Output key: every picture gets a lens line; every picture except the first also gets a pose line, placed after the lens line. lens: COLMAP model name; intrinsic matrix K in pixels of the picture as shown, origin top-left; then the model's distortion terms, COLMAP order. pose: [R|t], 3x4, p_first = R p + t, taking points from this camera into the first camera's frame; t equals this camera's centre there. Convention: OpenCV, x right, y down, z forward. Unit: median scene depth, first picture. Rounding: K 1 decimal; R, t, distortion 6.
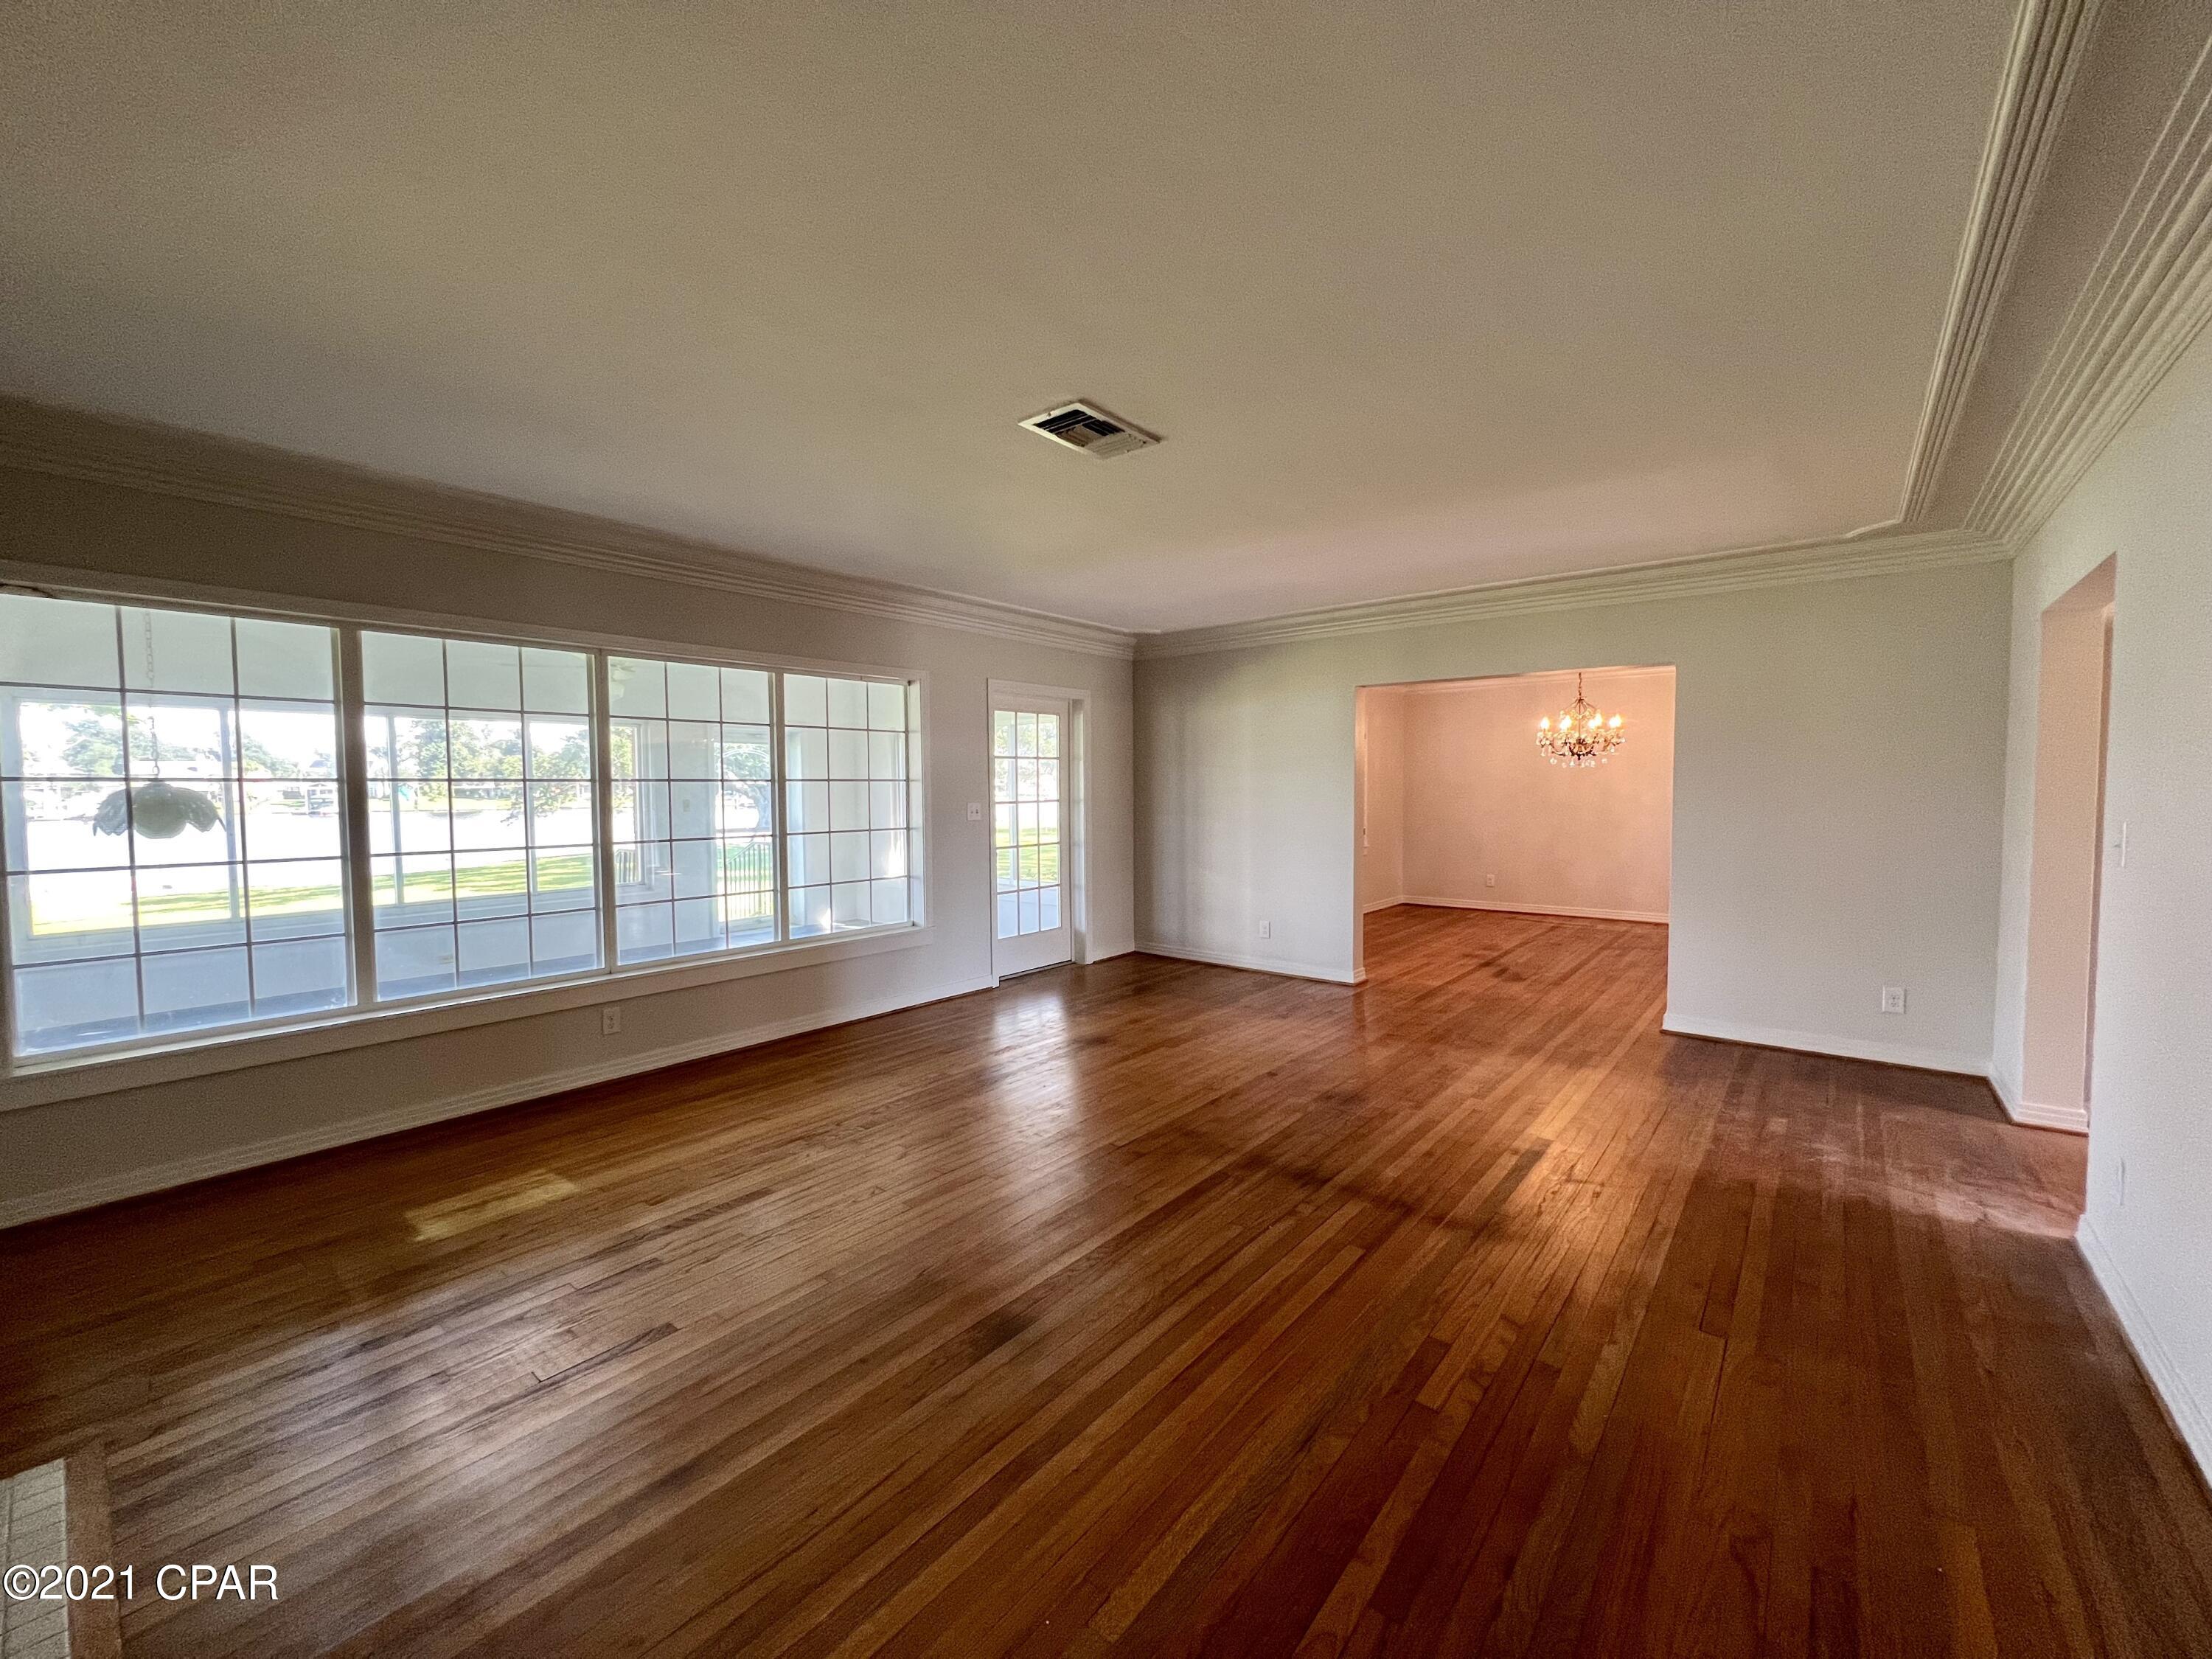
lens RADIAL K [[889.7, 0, 1106.8], [0, 889.7, 830.1], [0, 0, 1]] dist [-0.000899, 0.000068]
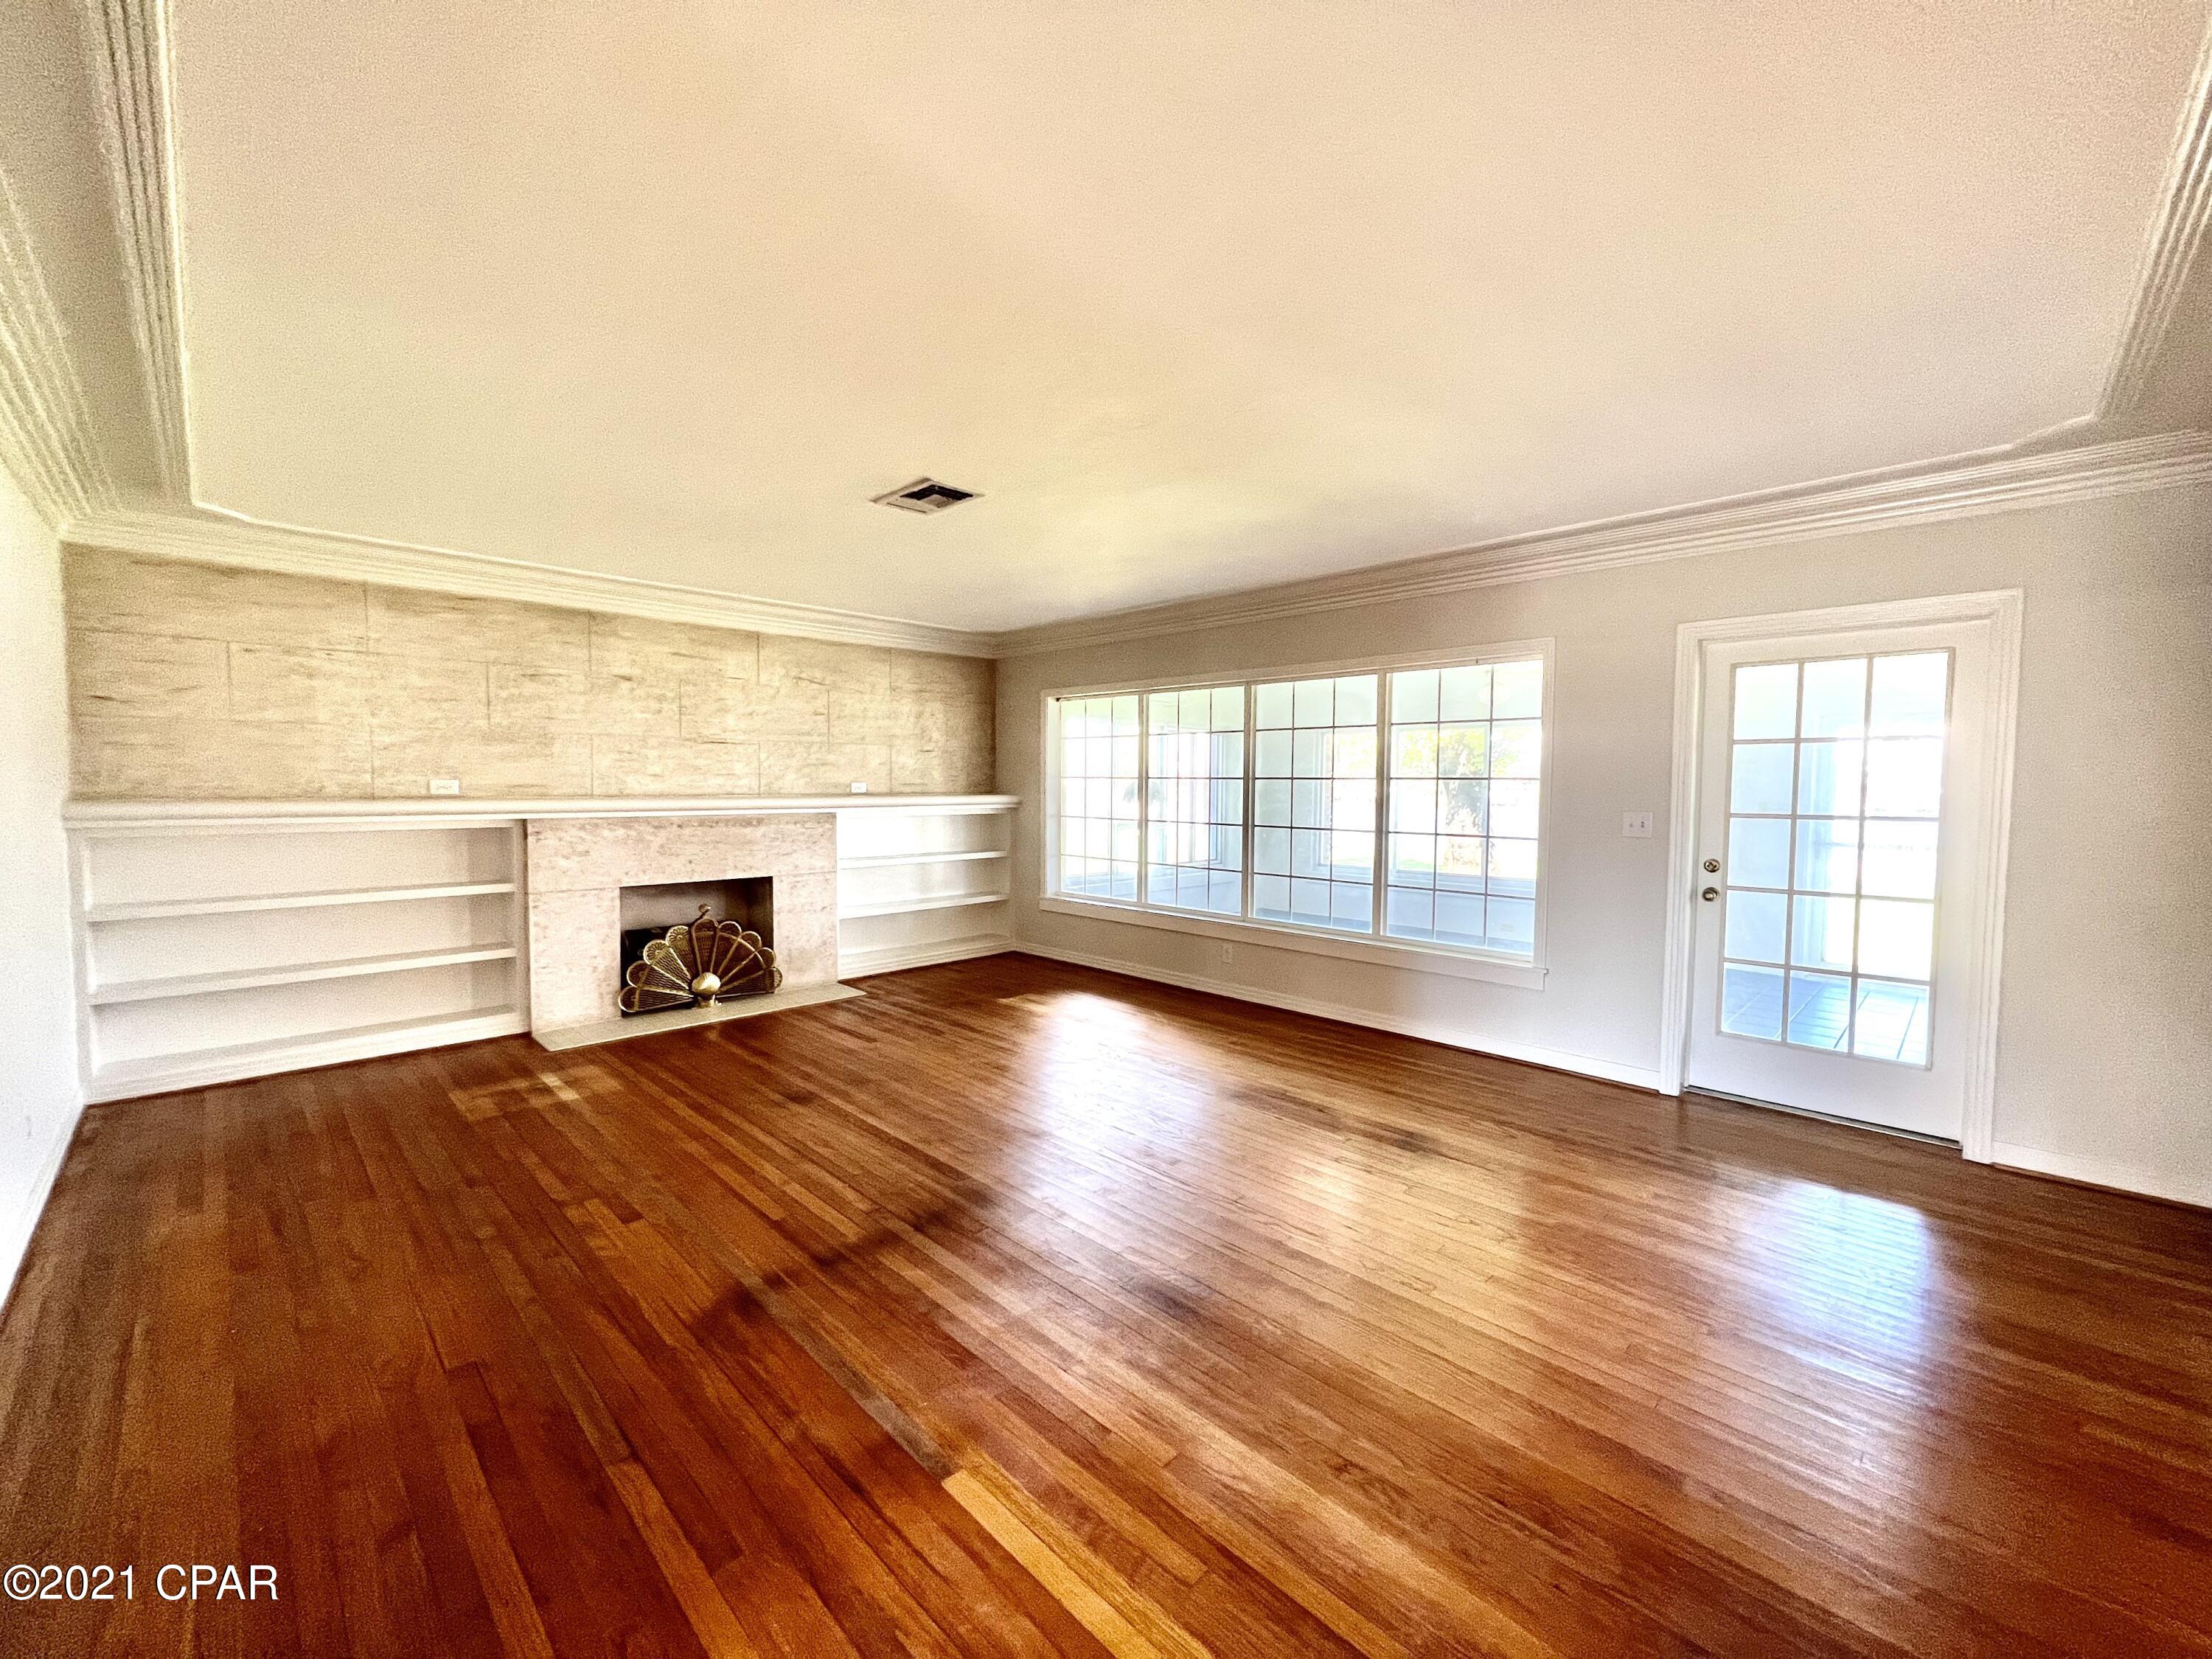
lens RADIAL K [[889.7, 0, 1096.8], [0, 889.7, 823.1], [0, 0, 1]] dist [-0.000899, 0.000068]
pose [[-0.102111, 0.053053, -0.993357, 0.704221], [-0.057893, 0.996567, 0.059176, -0.047217], [0.993087, 0.063551, -0.098689, 0.800450]]
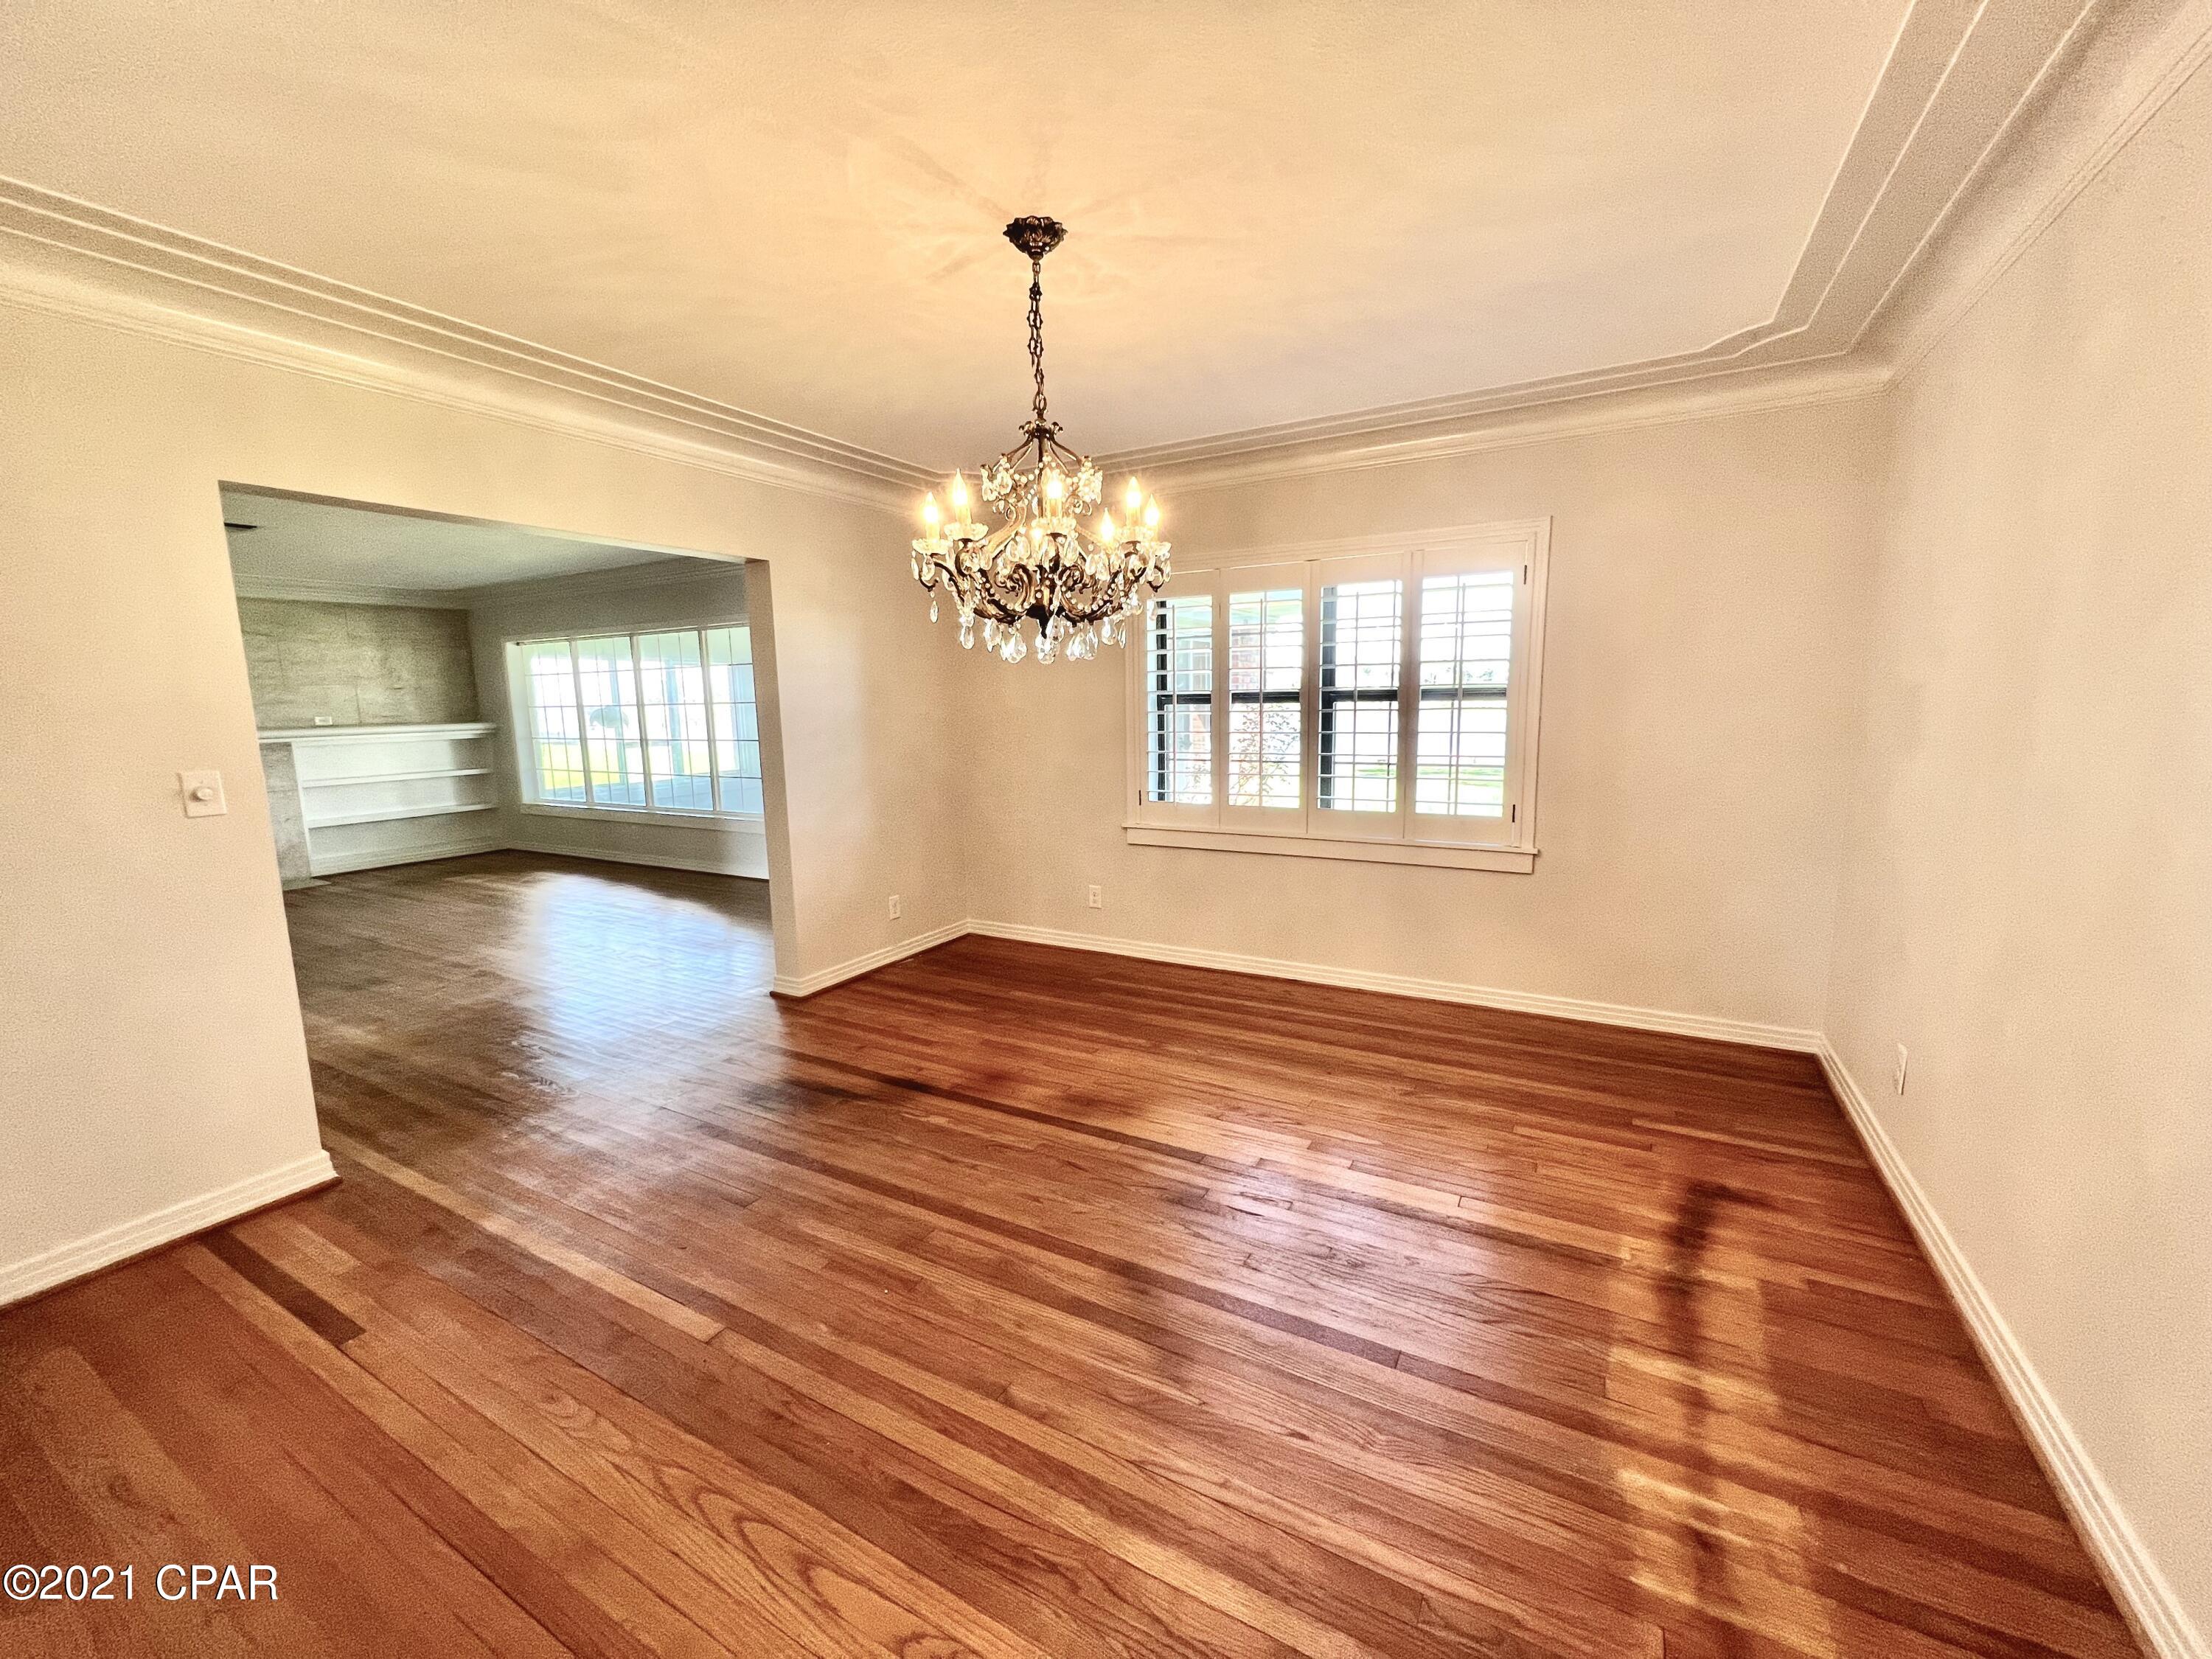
lens RADIAL K [[889.7, 0, 1089.8], [0, 889.7, 824.3], [0, 0, 1]] dist [-0.000899, 0.000068]
pose [[0.124105, 0.146420, -0.981407, 1.485425], [-0.037684, 0.989035, 0.142792, -0.124918], [0.991553, 0.019262, 0.128262, 1.864166]]
